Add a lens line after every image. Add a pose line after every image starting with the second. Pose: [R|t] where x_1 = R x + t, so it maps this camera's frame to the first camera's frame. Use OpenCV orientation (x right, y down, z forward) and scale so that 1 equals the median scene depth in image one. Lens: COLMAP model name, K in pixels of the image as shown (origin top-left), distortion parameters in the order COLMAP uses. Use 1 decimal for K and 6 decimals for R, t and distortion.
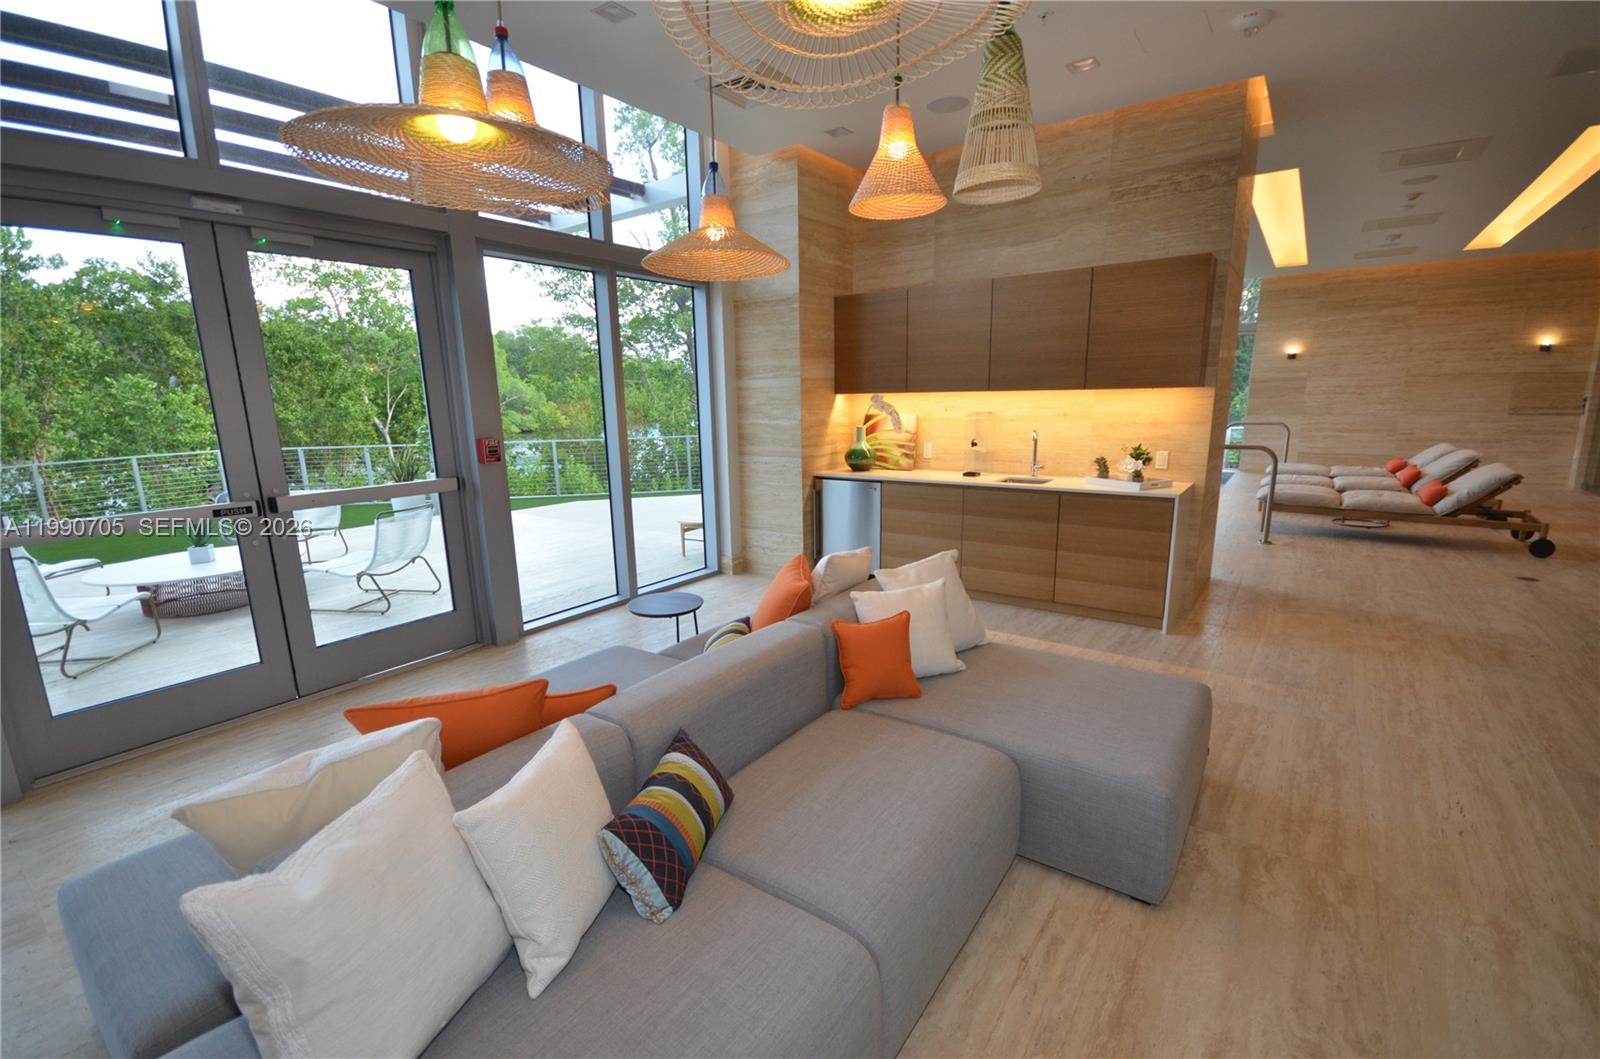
lens RADIAL K [[703.8, 0, 790.6], [0, 703.8, 545.4], [0, 0, 1]] dist [0.002643, -0.008351]
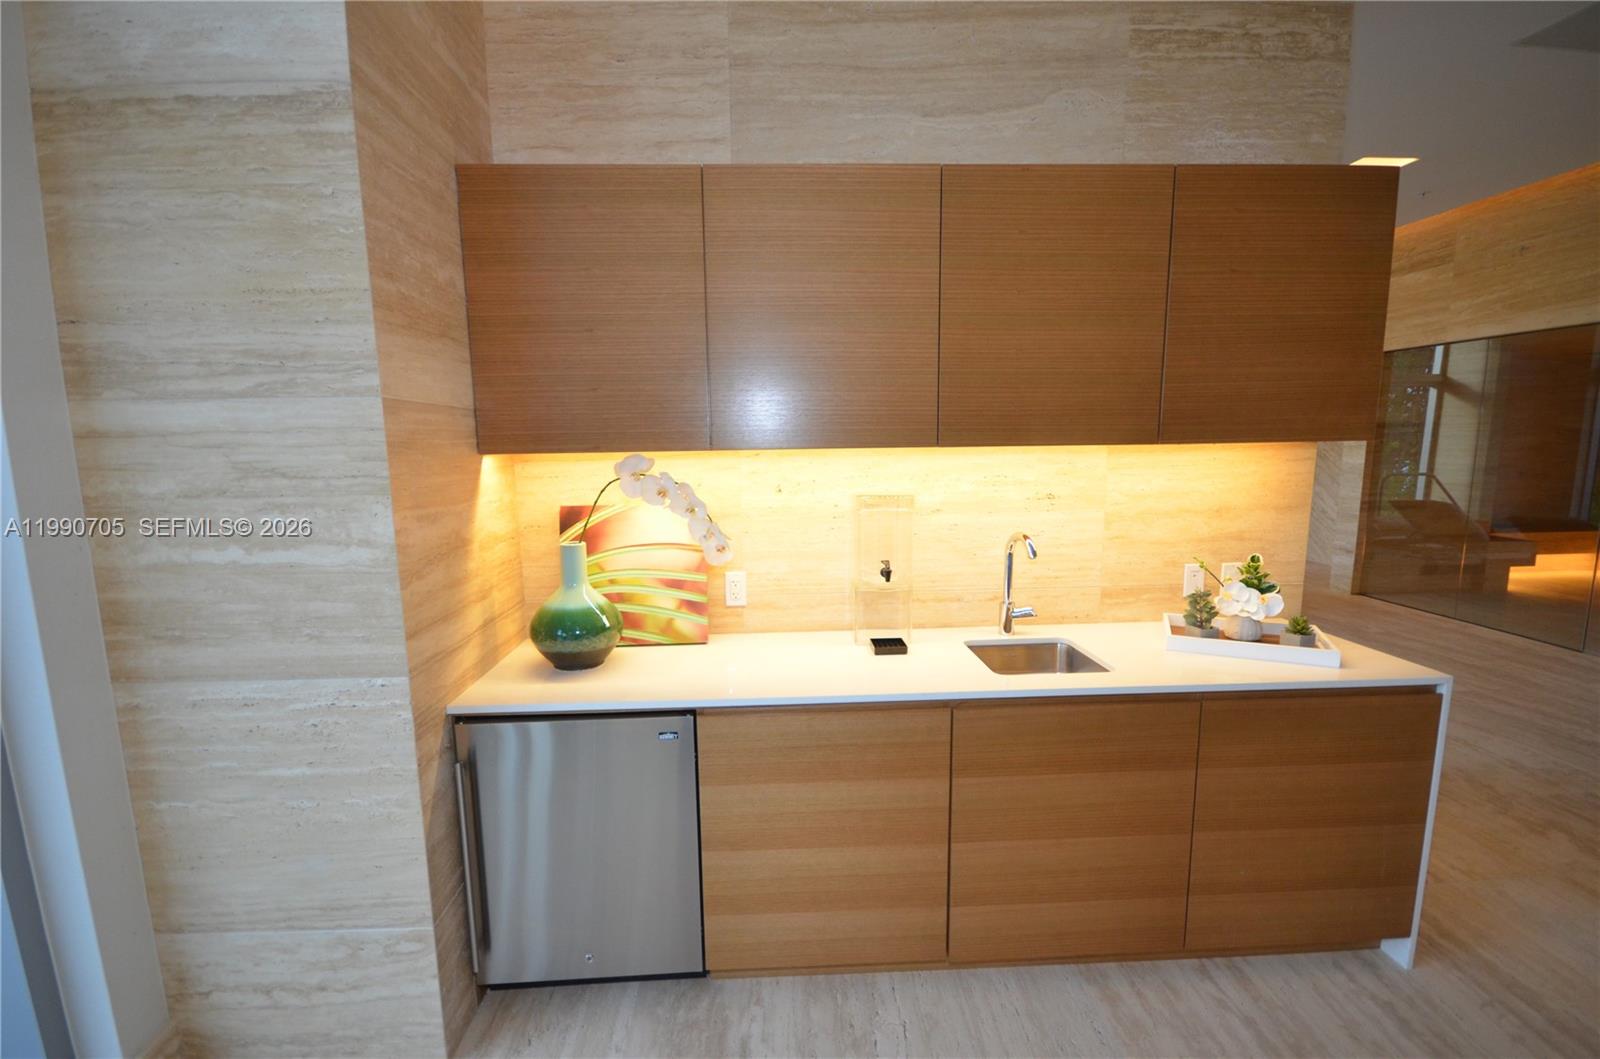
lens RADIAL K [[703.8, 0, 790.6], [0, 703.8, 545.4], [0, 0, 1]] dist [0.002643, -0.008351]
pose [[0.779616, -0.083758, 0.620632, -0.035362], [0.131436, 0.990828, -0.031387, -0.144085], [-0.612310, 0.106043, 0.783474, 0.660850]]
